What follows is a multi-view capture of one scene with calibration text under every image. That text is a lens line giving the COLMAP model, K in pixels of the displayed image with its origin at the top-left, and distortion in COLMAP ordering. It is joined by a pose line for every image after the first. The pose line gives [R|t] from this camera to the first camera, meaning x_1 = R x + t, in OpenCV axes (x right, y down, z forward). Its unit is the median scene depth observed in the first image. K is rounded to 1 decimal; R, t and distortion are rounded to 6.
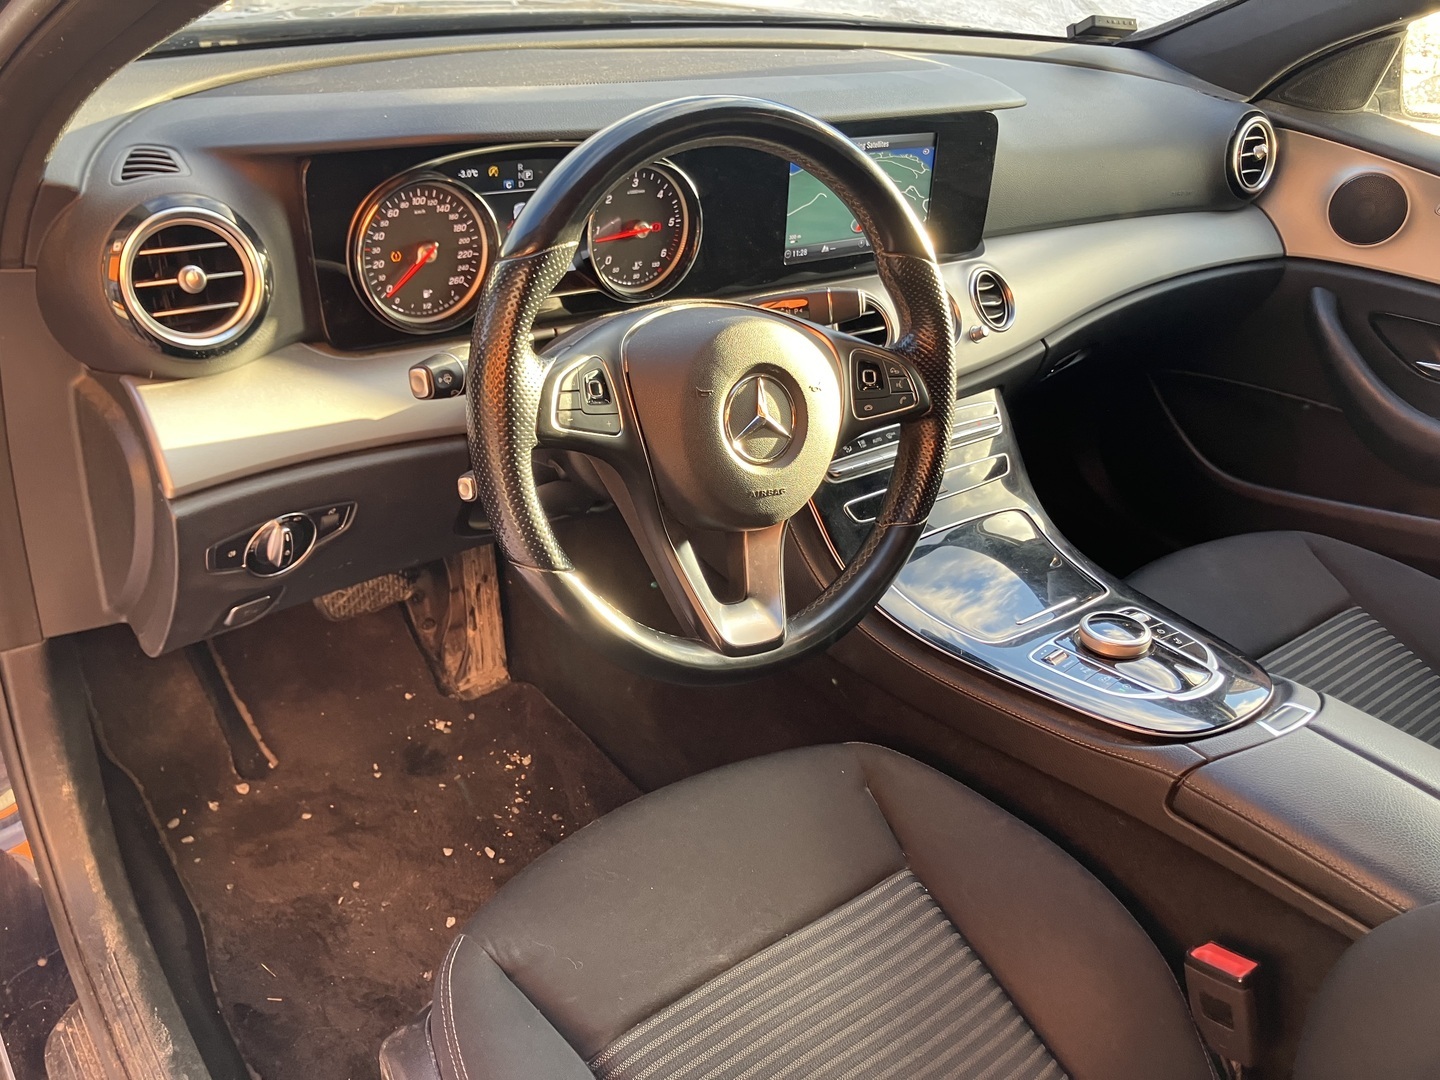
lens RADIAL K [[1219.7, 0, 720.0], [0, 1219.7, 540.0], [0, 0, 1]] dist [0.125700, -0.595928]
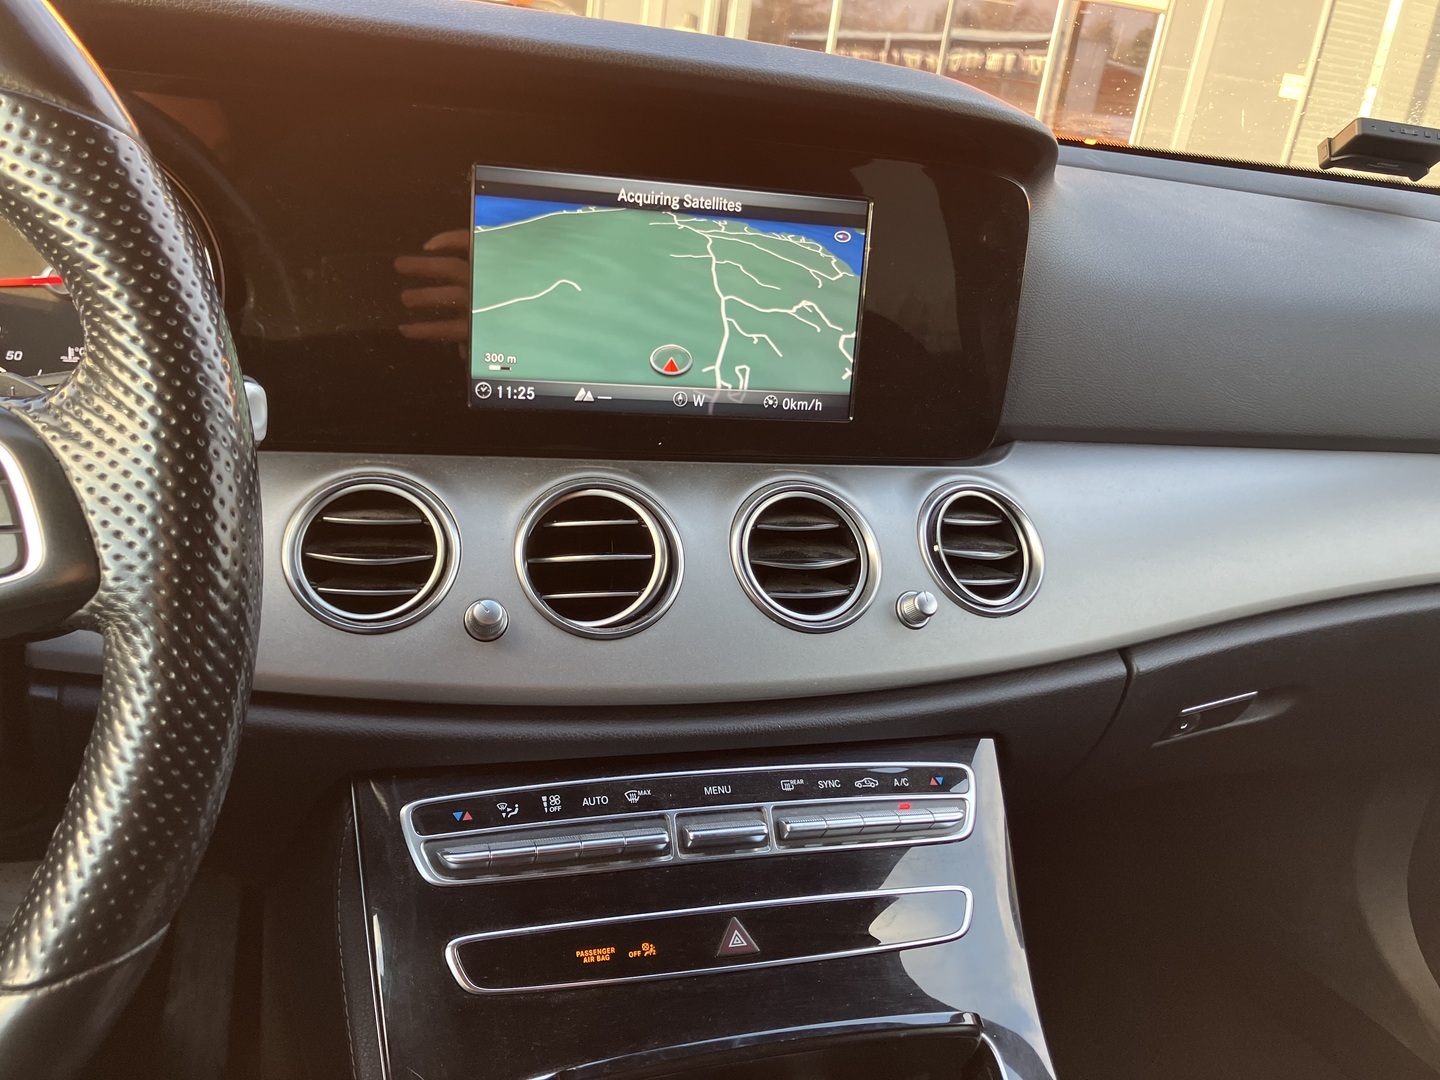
lens RADIAL K [[1176.2, 0, 720.0], [0, 1176.2, 540.0], [0, 0, 1]] dist [-0.011621, -0.005079]
pose [[0.935912, 0.107574, -0.335406, 0.282190], [-0.185503, 0.960002, -0.209724, -0.084927], [0.299430, 0.258502, 0.918433, 0.553467]]
